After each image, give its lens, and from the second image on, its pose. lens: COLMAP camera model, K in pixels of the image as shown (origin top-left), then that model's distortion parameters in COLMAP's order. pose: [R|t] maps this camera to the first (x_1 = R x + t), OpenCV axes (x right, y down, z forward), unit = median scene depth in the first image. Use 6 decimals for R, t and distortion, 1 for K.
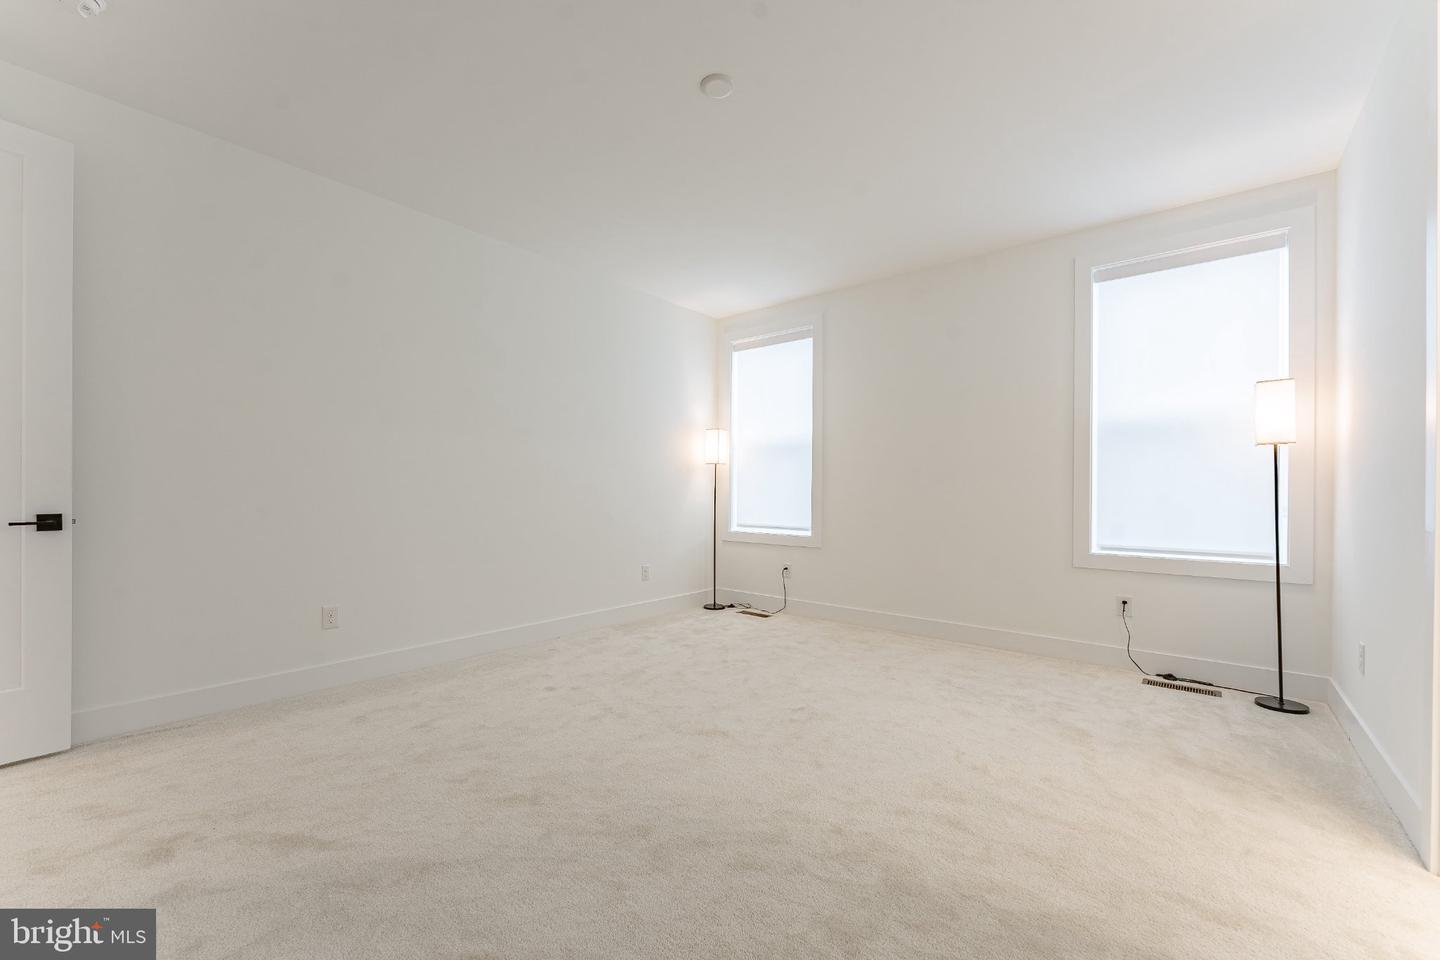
lens RADIAL K [[576.8, 0, 710.0], [0, 576.8, 491.6], [0, 0, 1]] dist [0.000883, -0.000042]
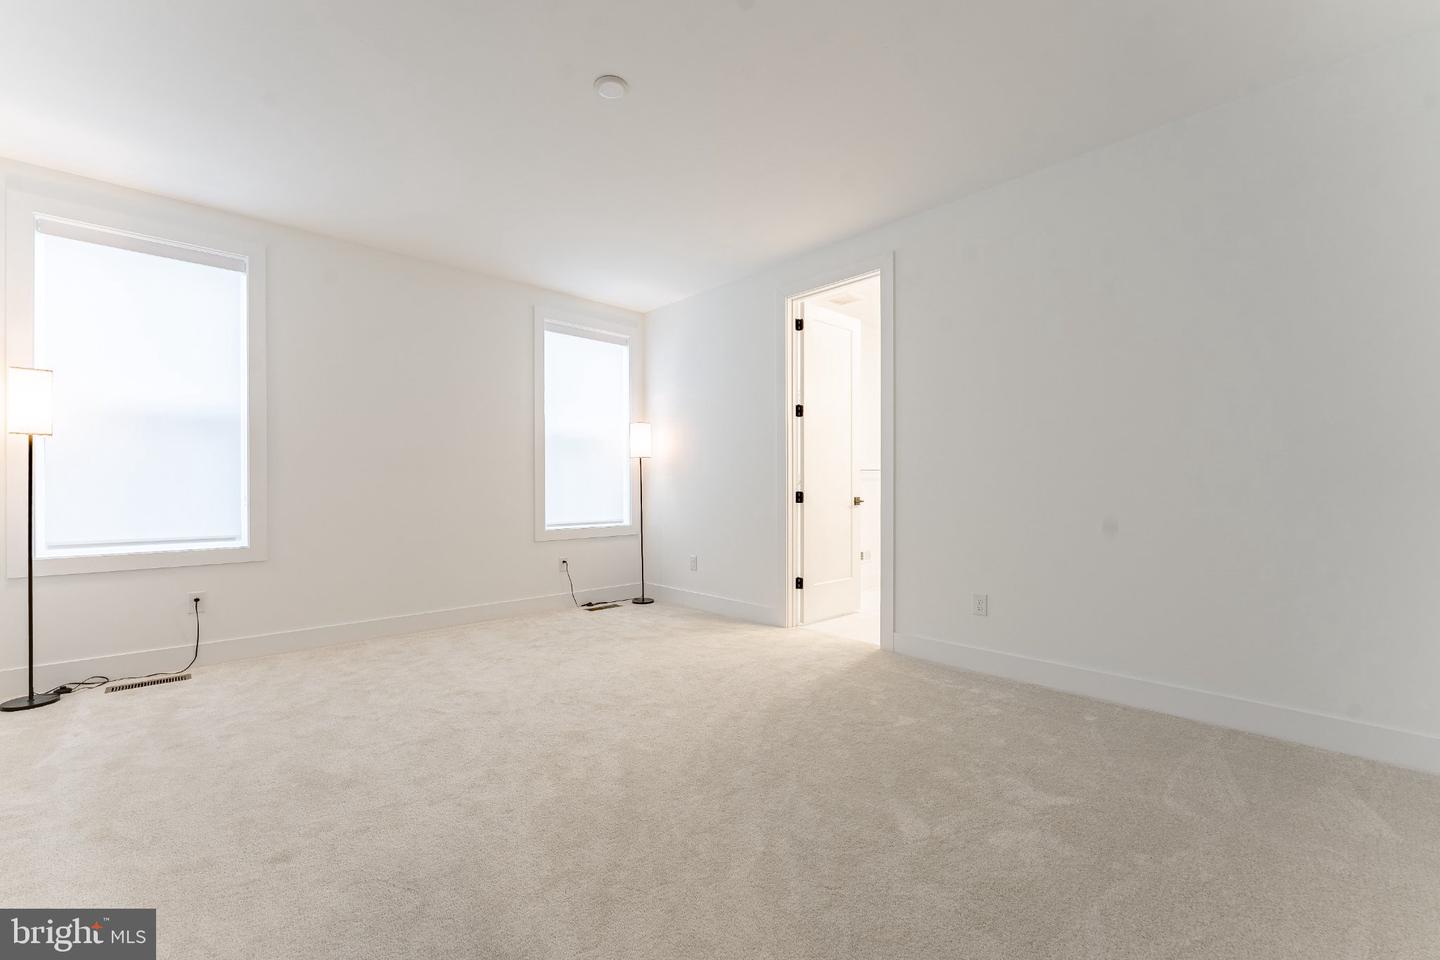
lens RADIAL K [[576.8, 0, 705.8], [0, 576.8, 480.5], [0, 0, 1]] dist [0.000883, -0.000042]
pose [[0.137217, 0.003980, 0.990533, -0.624715], [0.003179, 0.999985, -0.004459, -0.000730], [-0.990536, 0.003761, 0.137203, 0.443850]]
